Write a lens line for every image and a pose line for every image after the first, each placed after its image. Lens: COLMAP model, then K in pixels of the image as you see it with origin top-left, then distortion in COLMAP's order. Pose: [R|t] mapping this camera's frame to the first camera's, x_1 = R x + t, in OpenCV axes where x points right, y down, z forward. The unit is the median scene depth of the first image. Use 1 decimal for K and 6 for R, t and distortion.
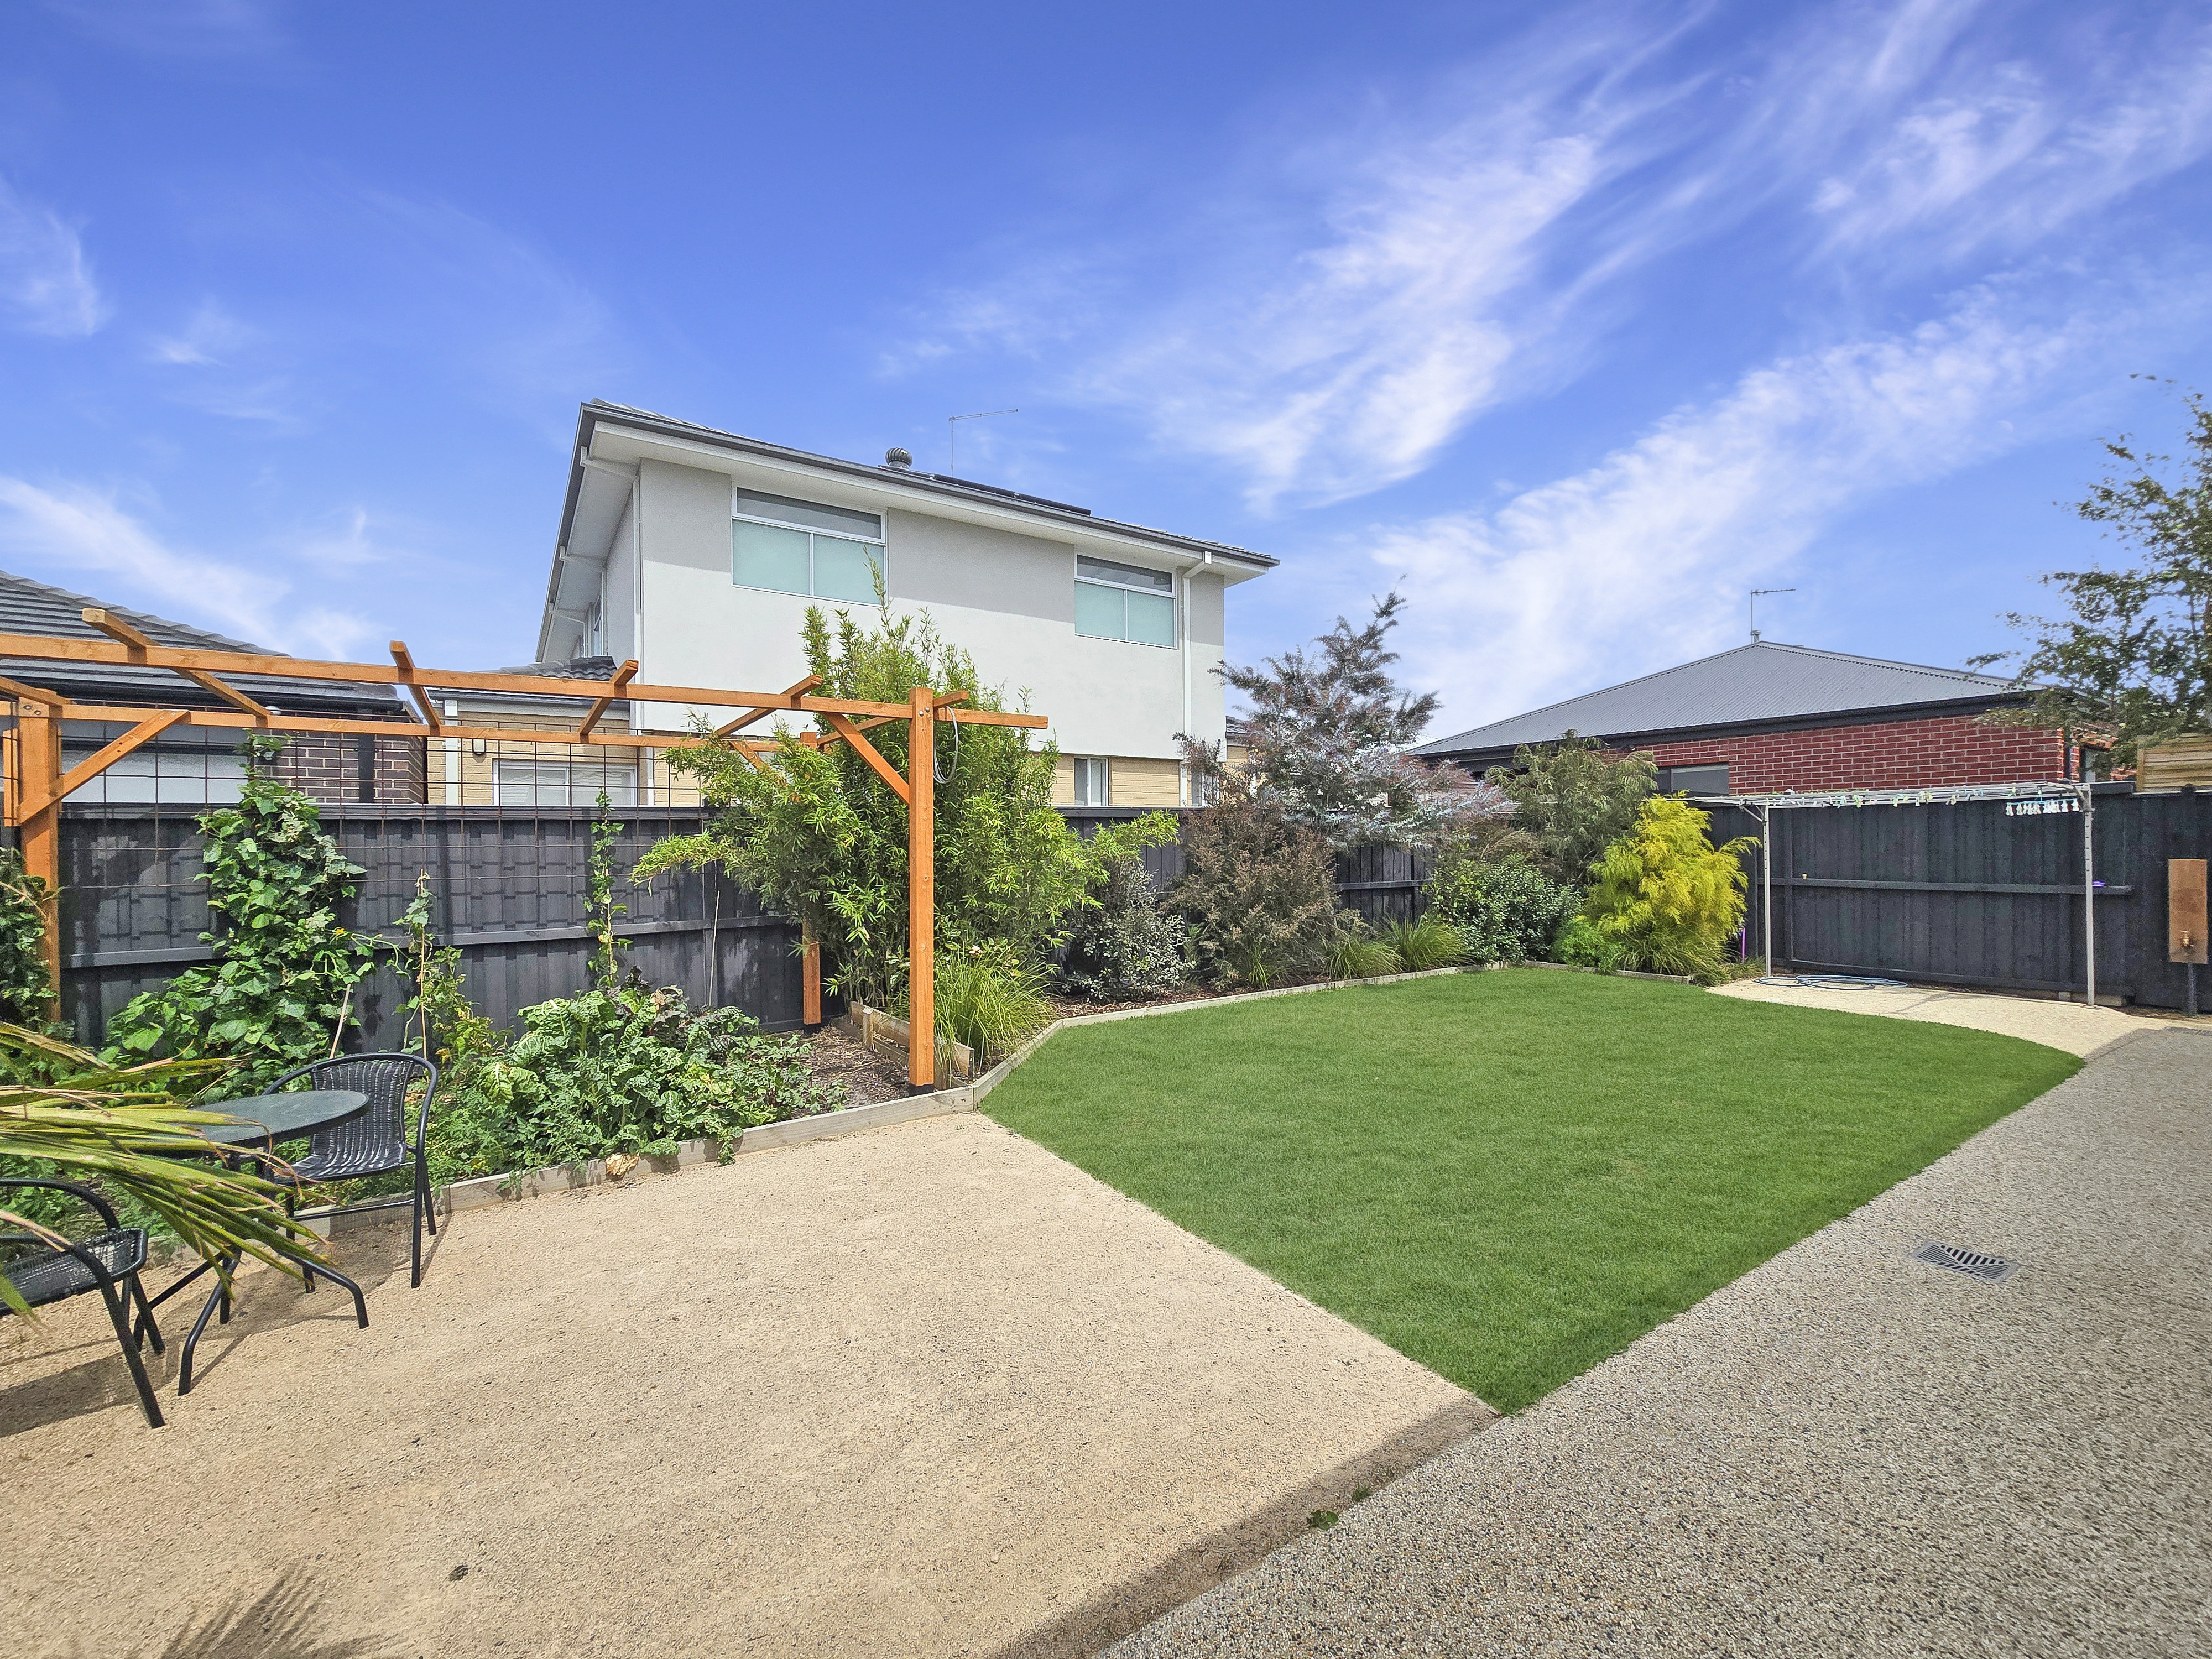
lens RADIAL K [[921.8, 0, 1100.2], [0, 921.8, 843.9], [0, 0, 1]] dist [-0.003115, -0.000005]
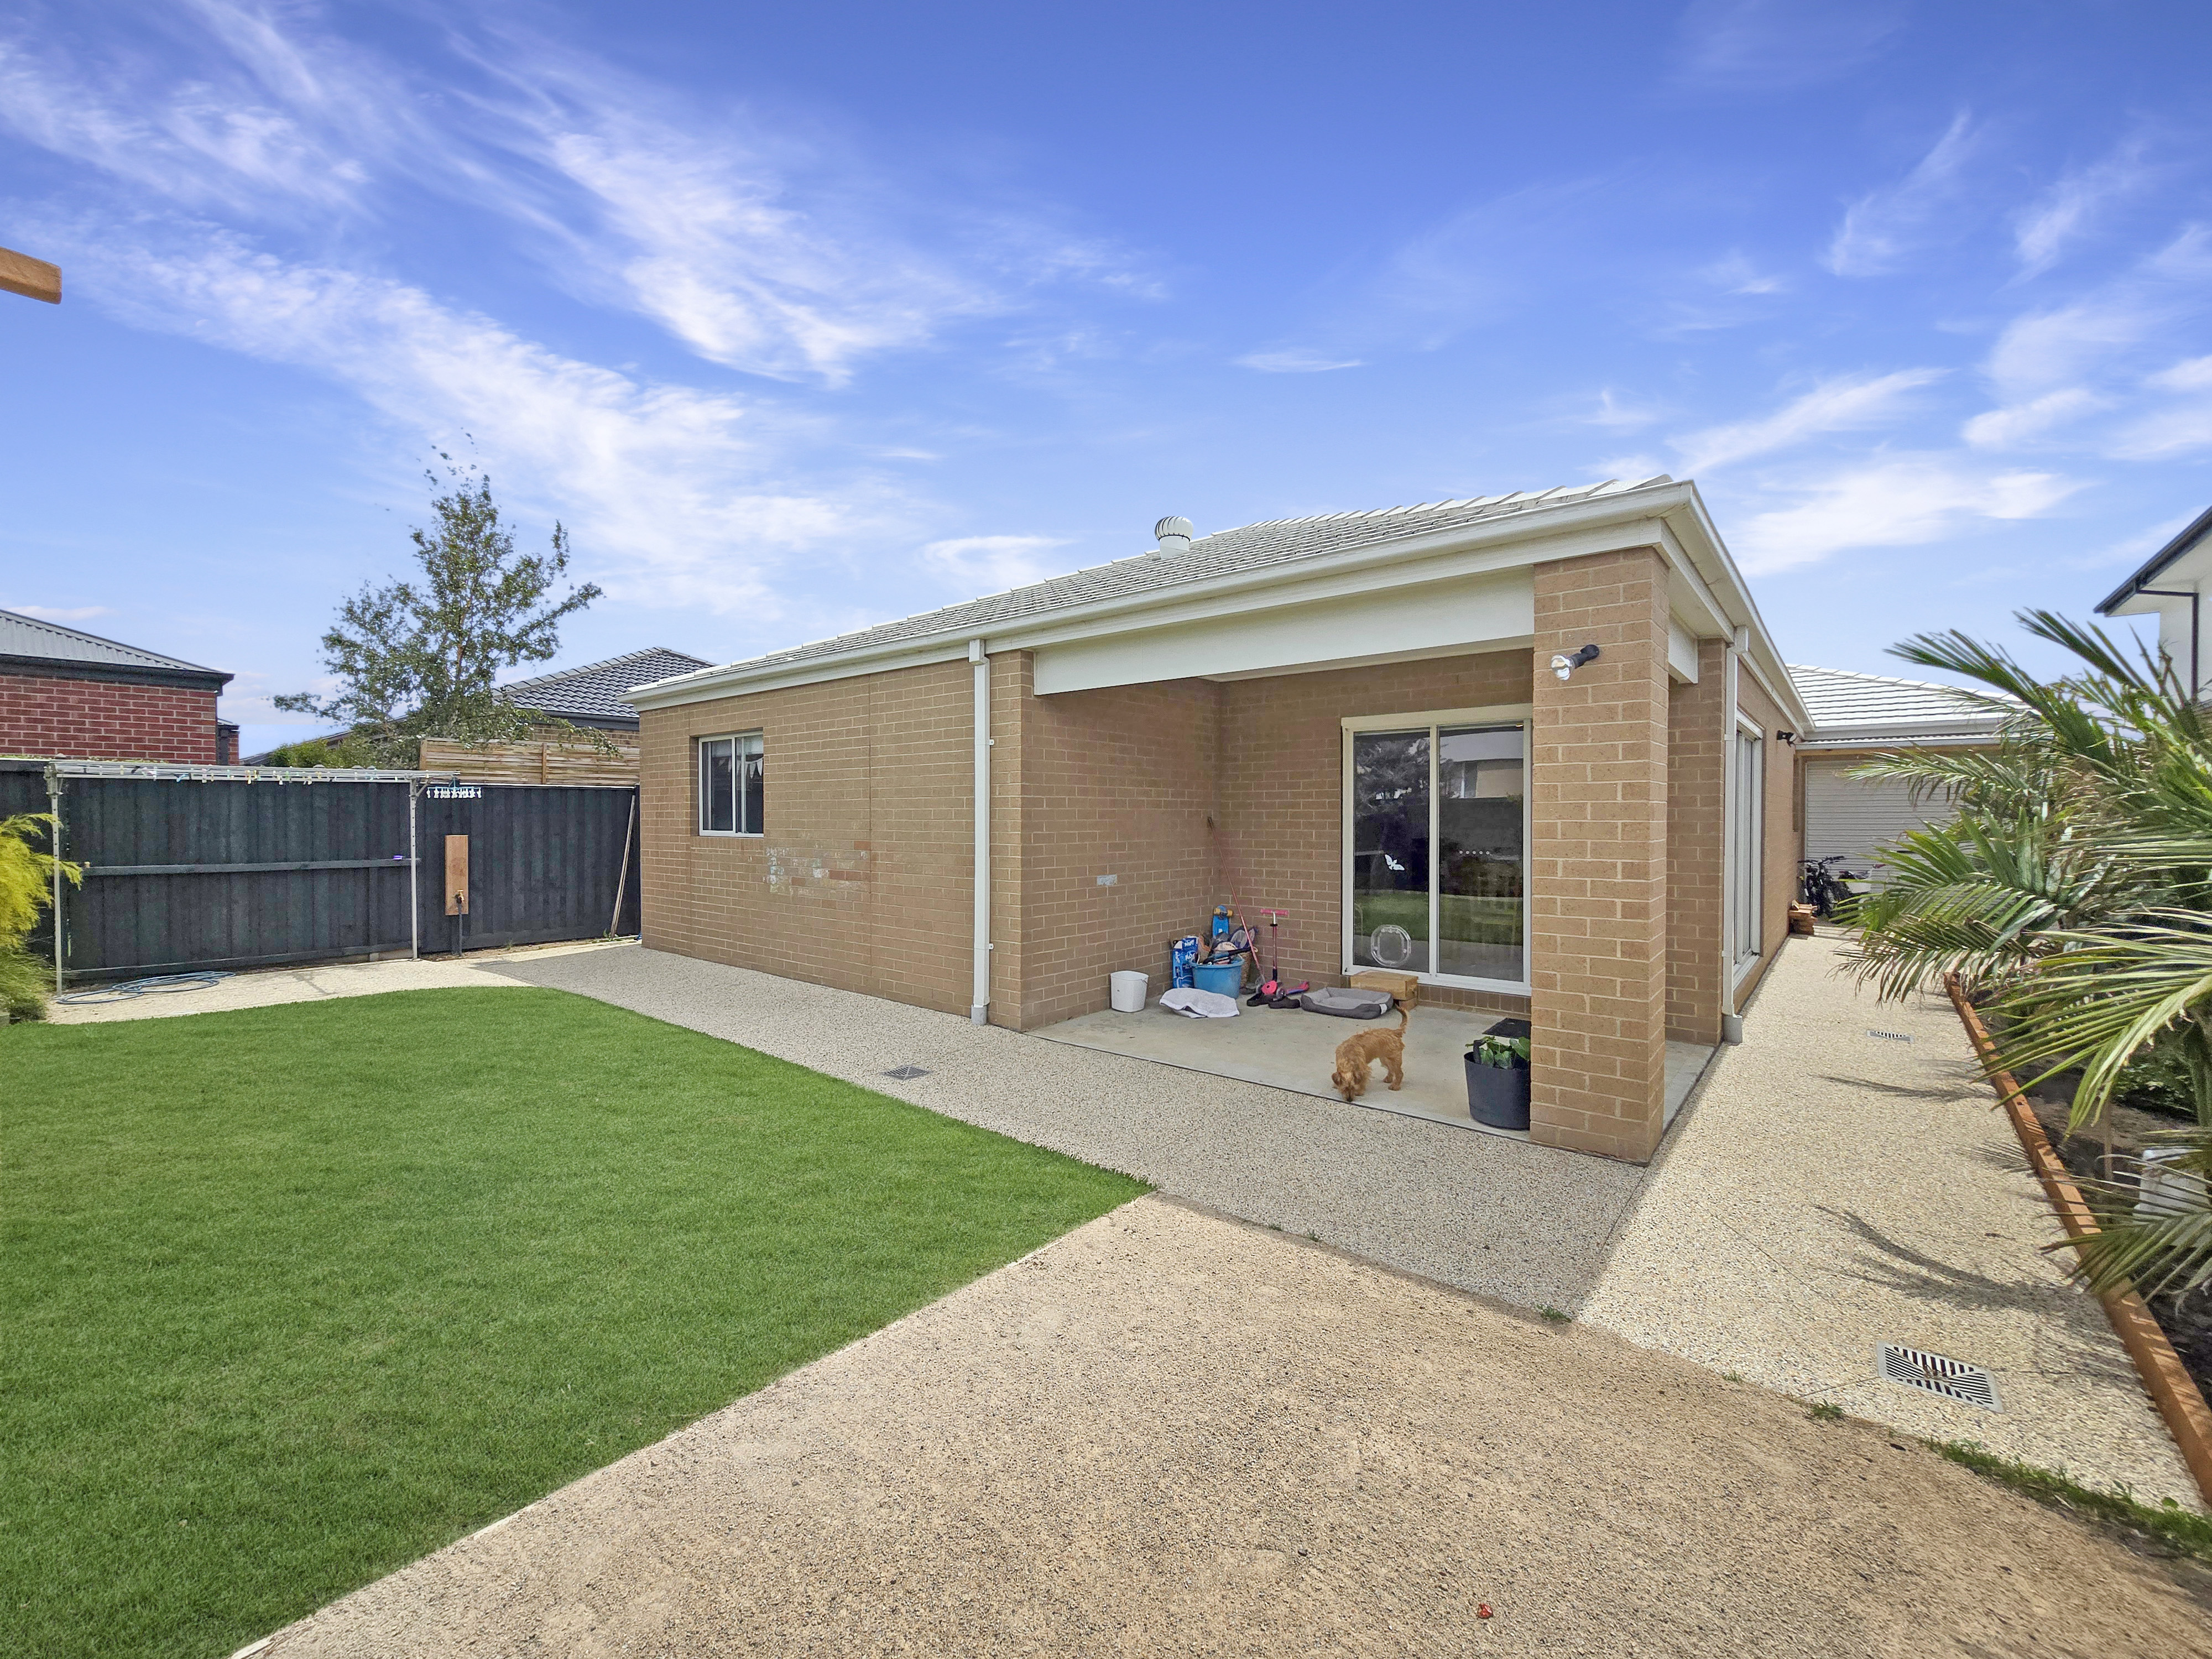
lens RADIAL K [[921.8, 0, 1100.2], [0, 921.8, 843.9], [0, 0, 1]] dist [-0.003115, -0.000005]
pose [[-0.298748, -0.019432, 0.954134, -0.295387], [0.000912, 0.999786, 0.020647, 0.002391], [-0.954332, 0.007039, -0.298667, 0.458410]]
